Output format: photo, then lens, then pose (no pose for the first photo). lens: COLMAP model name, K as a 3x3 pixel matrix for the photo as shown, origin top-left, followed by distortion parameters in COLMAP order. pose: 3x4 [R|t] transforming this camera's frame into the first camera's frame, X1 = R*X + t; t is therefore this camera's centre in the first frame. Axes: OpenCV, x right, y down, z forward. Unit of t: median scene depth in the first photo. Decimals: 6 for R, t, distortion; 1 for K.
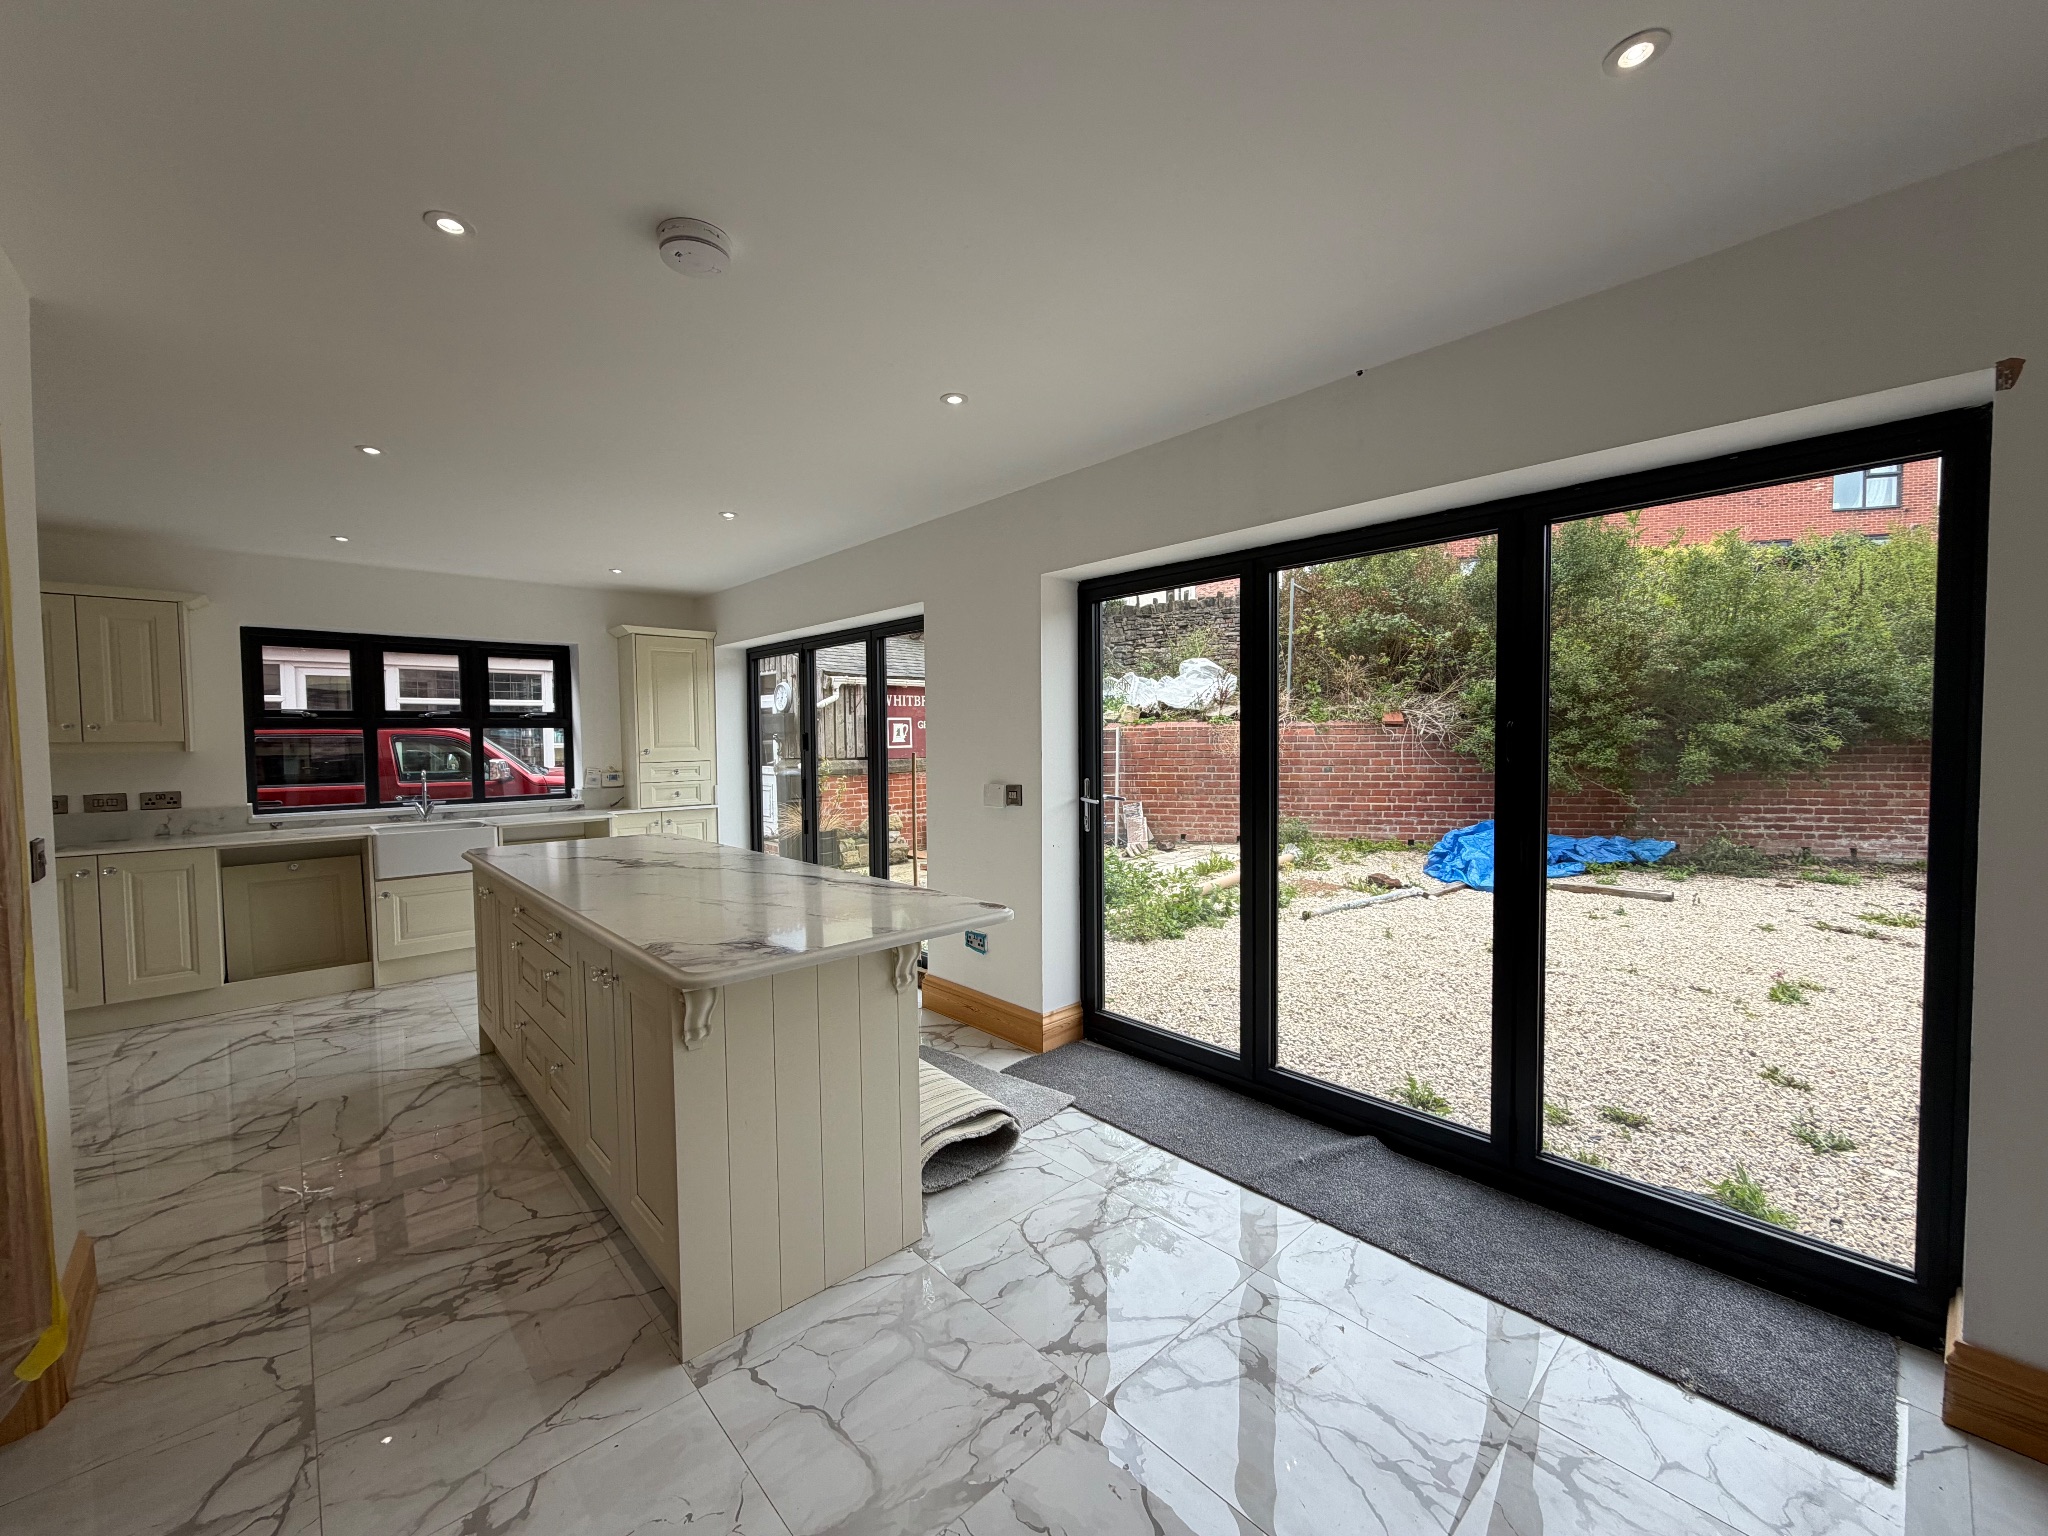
lens RADIAL K [[817.8, 0, 1051.6], [0, 817.8, 775.7], [0, 0, 1]] dist [-0.002666, 0.000568]
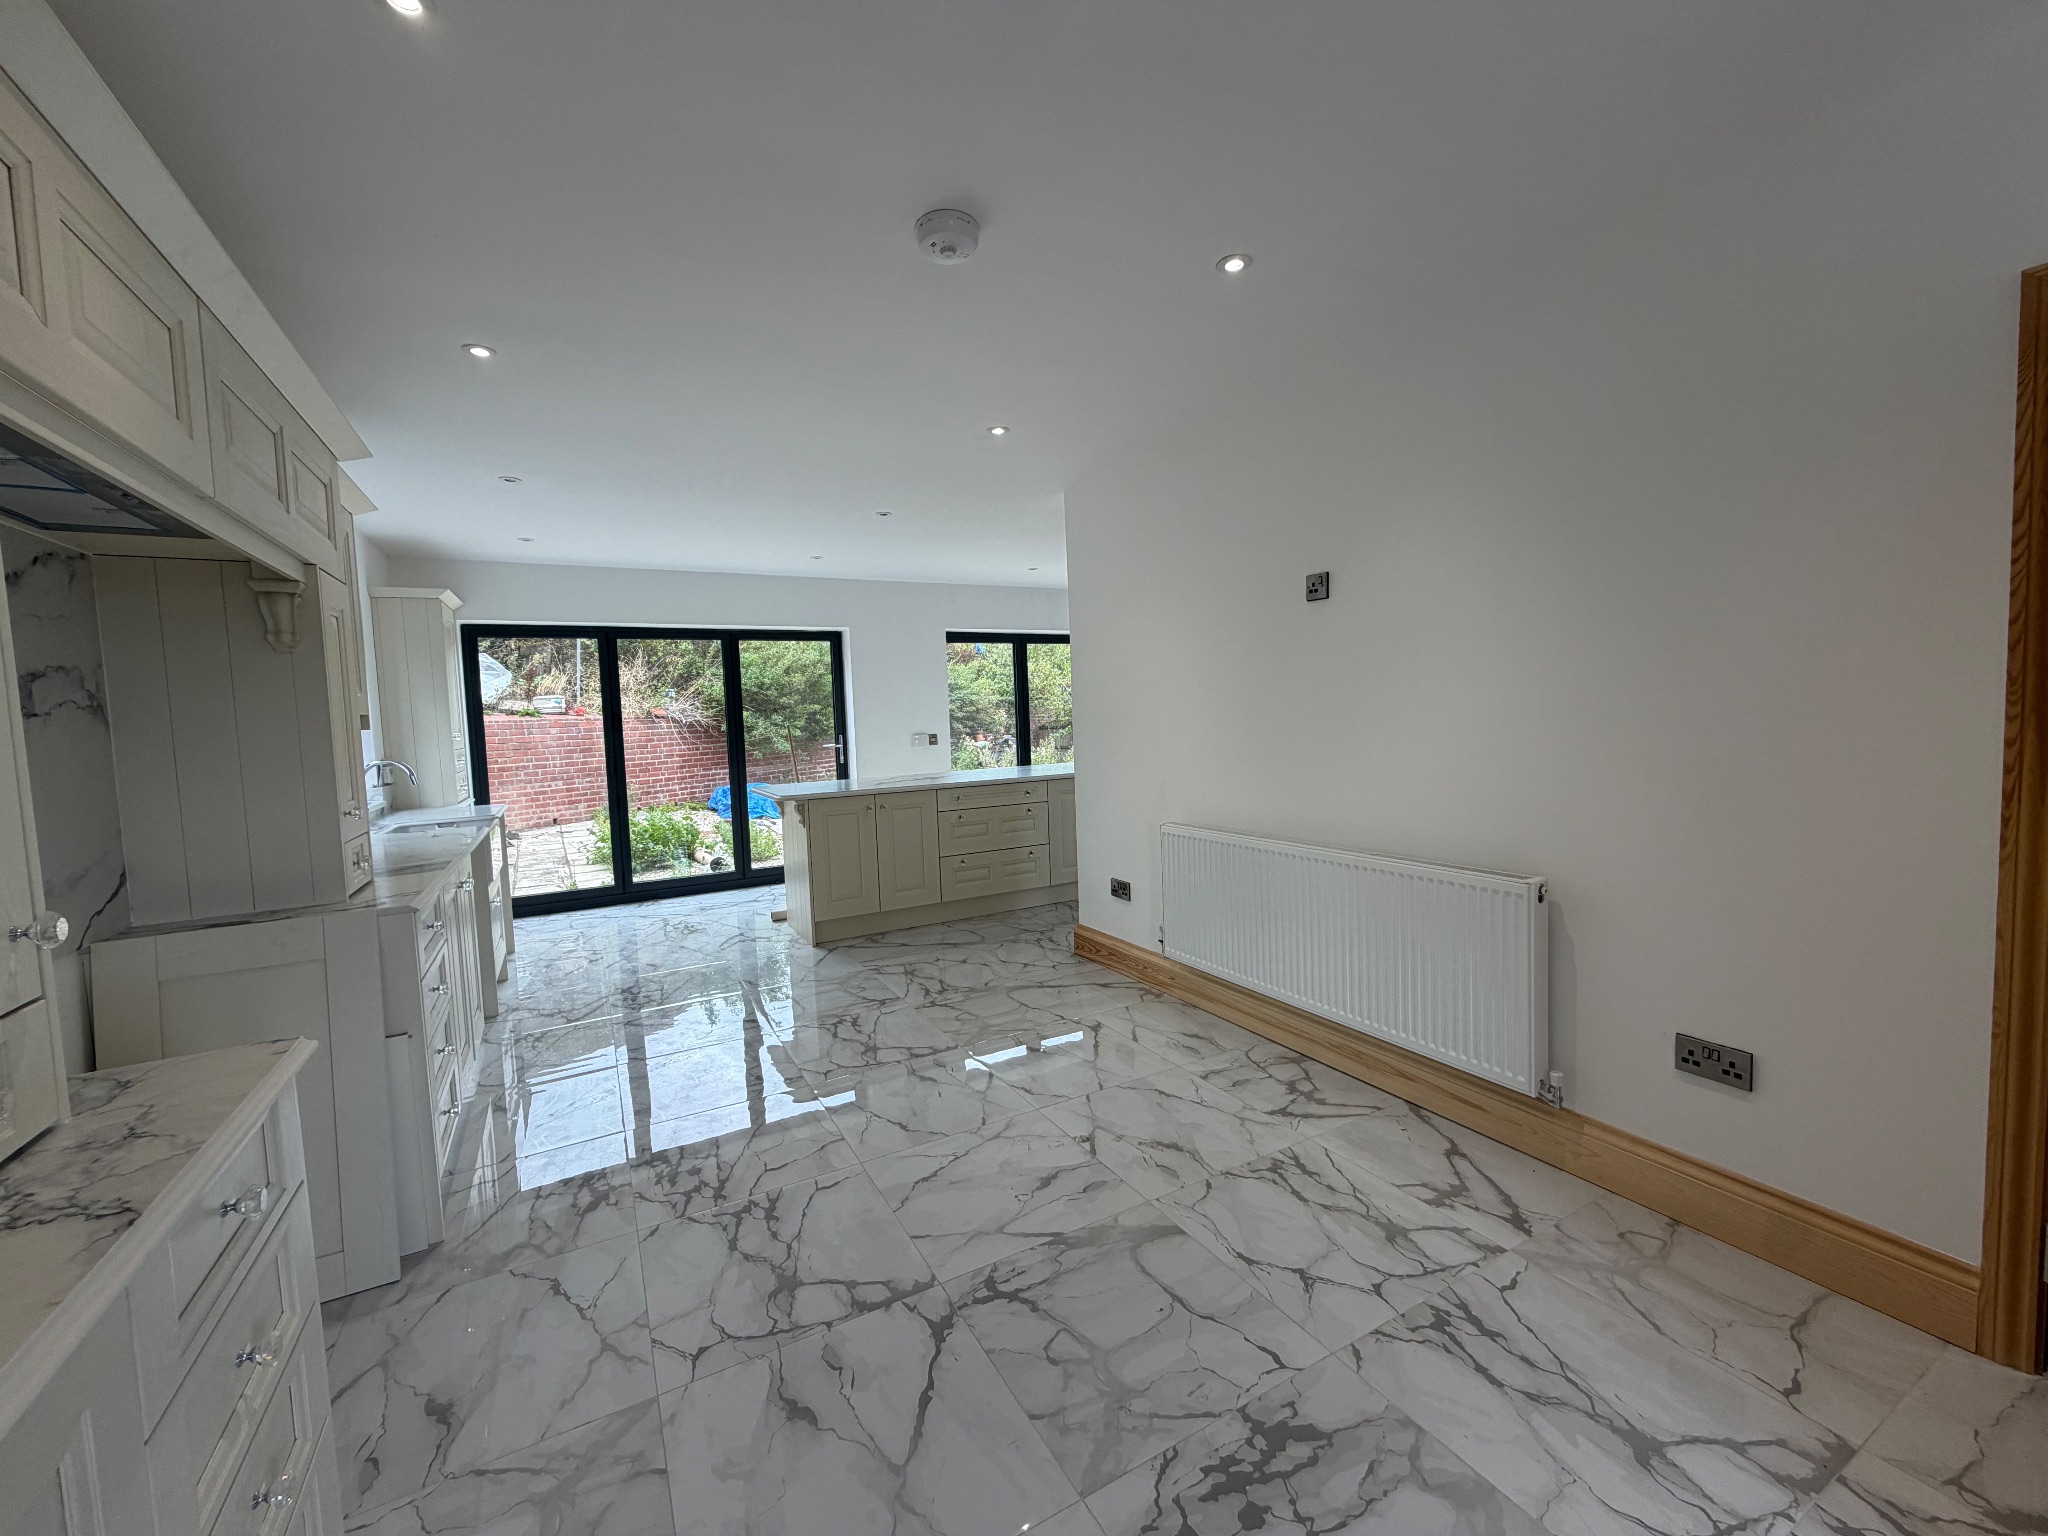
lens RADIAL K [[817.8, 0, 1022.1], [0, 817.8, 773.9], [0, 0, 1]] dist [-0.002666, 0.000568]
pose [[0.239142, -0.069325, 0.968507, -1.152775], [0.080748, 0.995413, 0.051313, 0.013082], [-0.967621, 0.065934, 0.243642, 0.203419]]
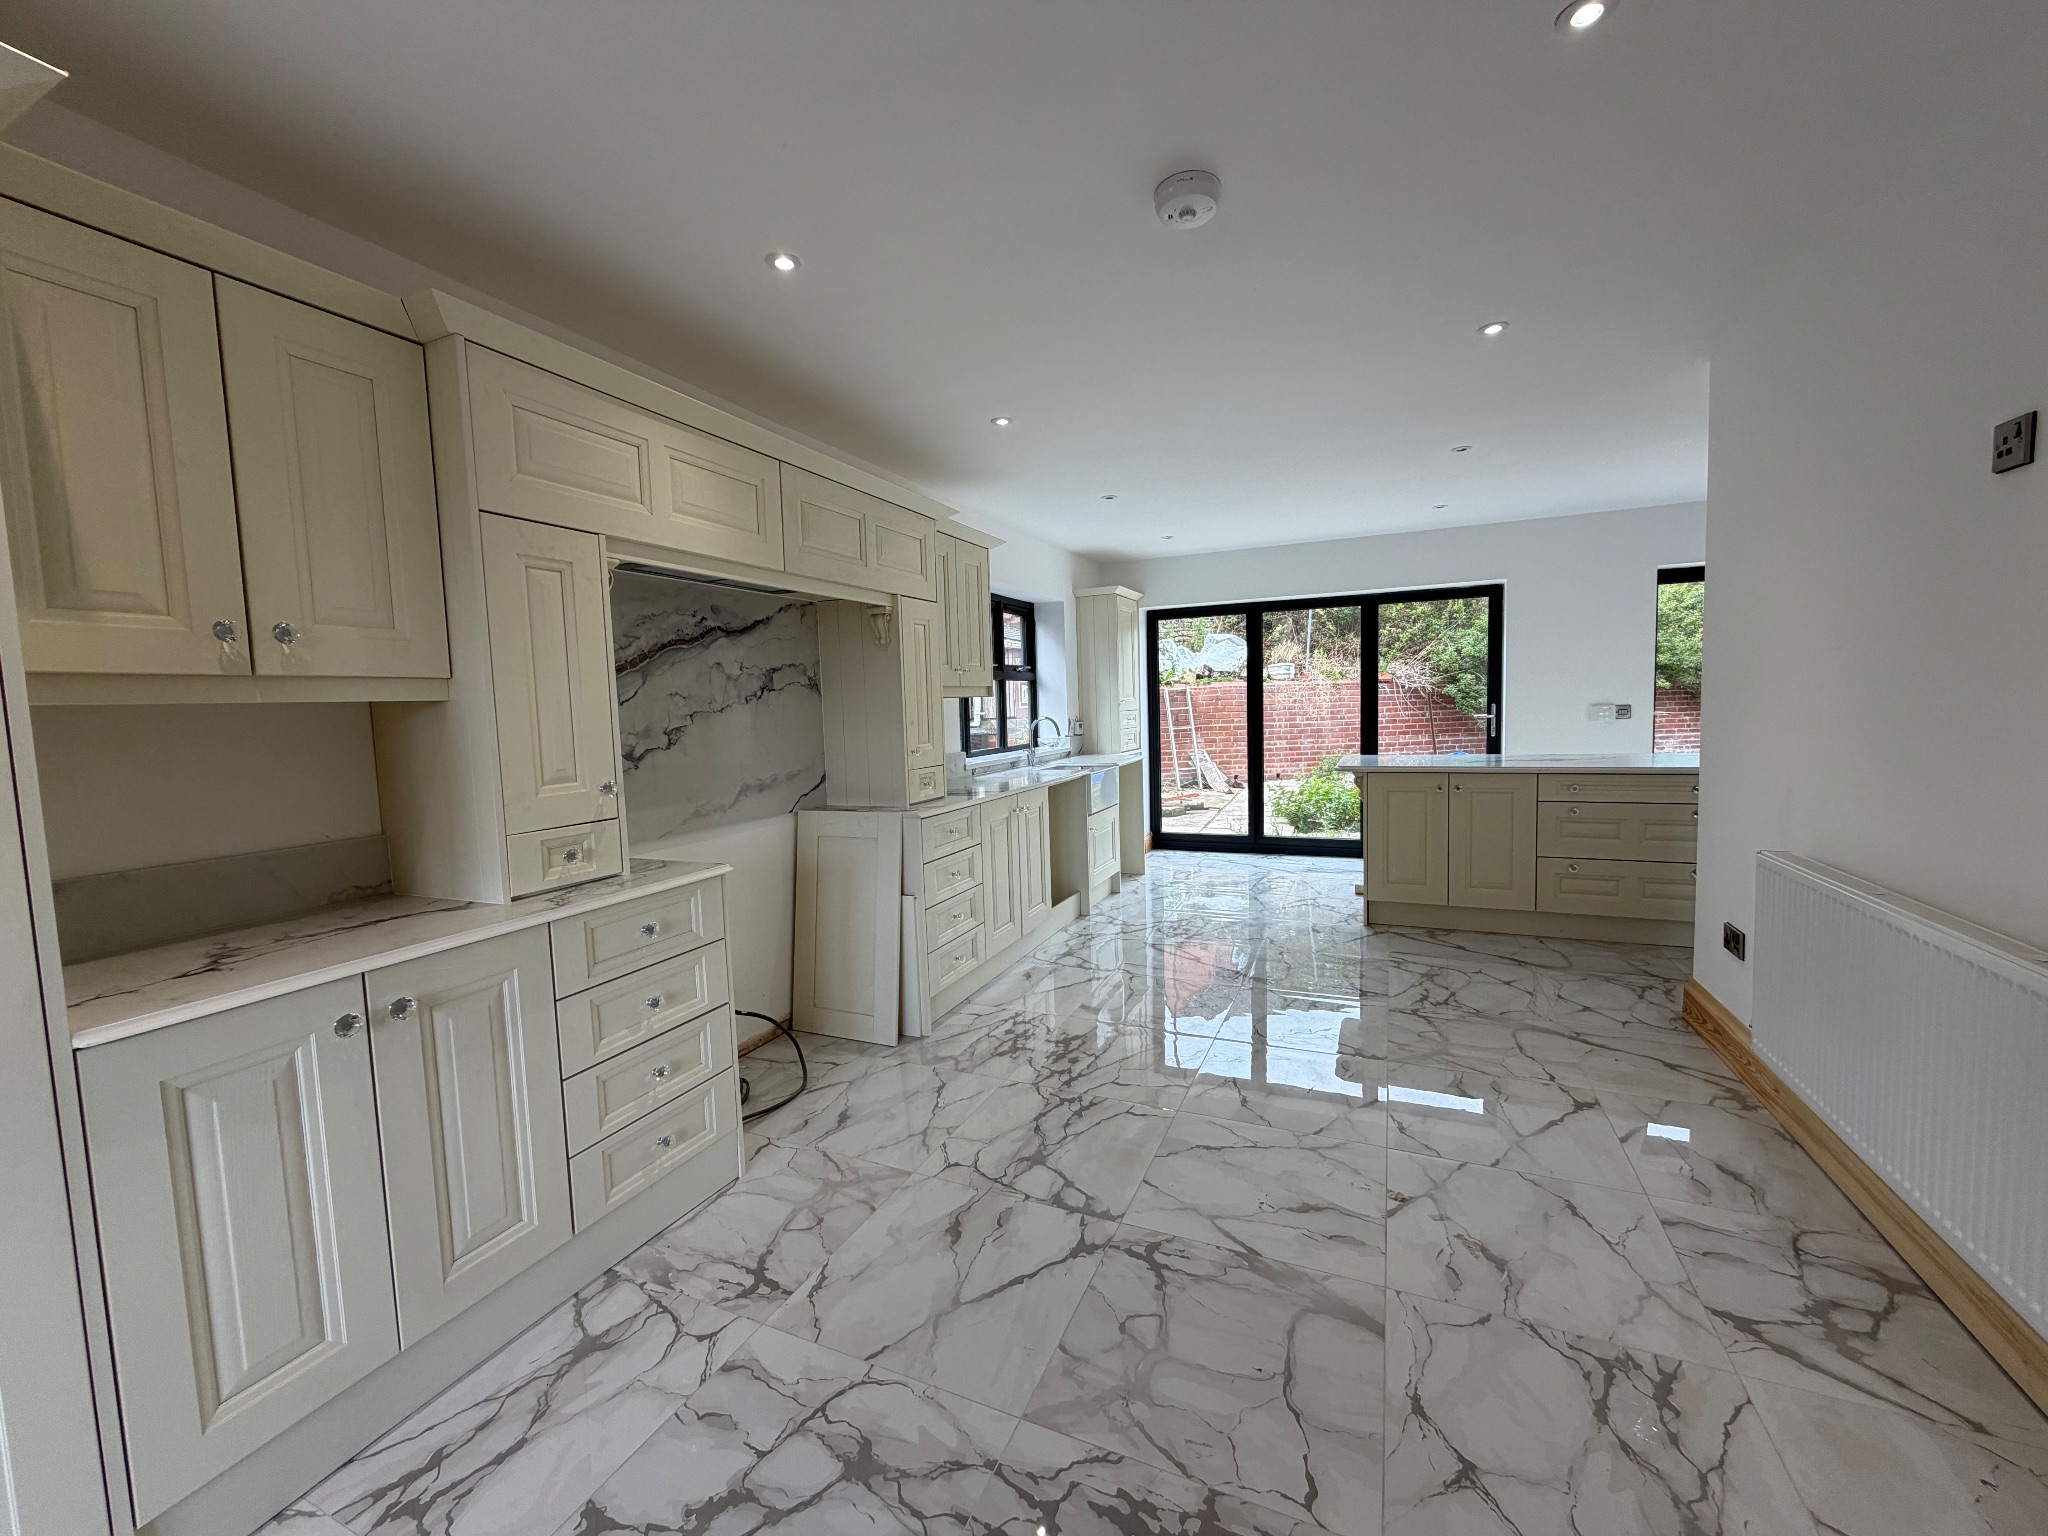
lens RADIAL K [[817.8, 0, 1018.0], [0, 817.8, 774.5], [0, 0, 1]] dist [-0.002666, 0.000568]
pose [[0.921388, -0.051061, 0.385275, -1.024519], [0.040126, 0.998532, 0.036374, 0.023578], [-0.386566, -0.018055, 0.922085, 0.025517]]
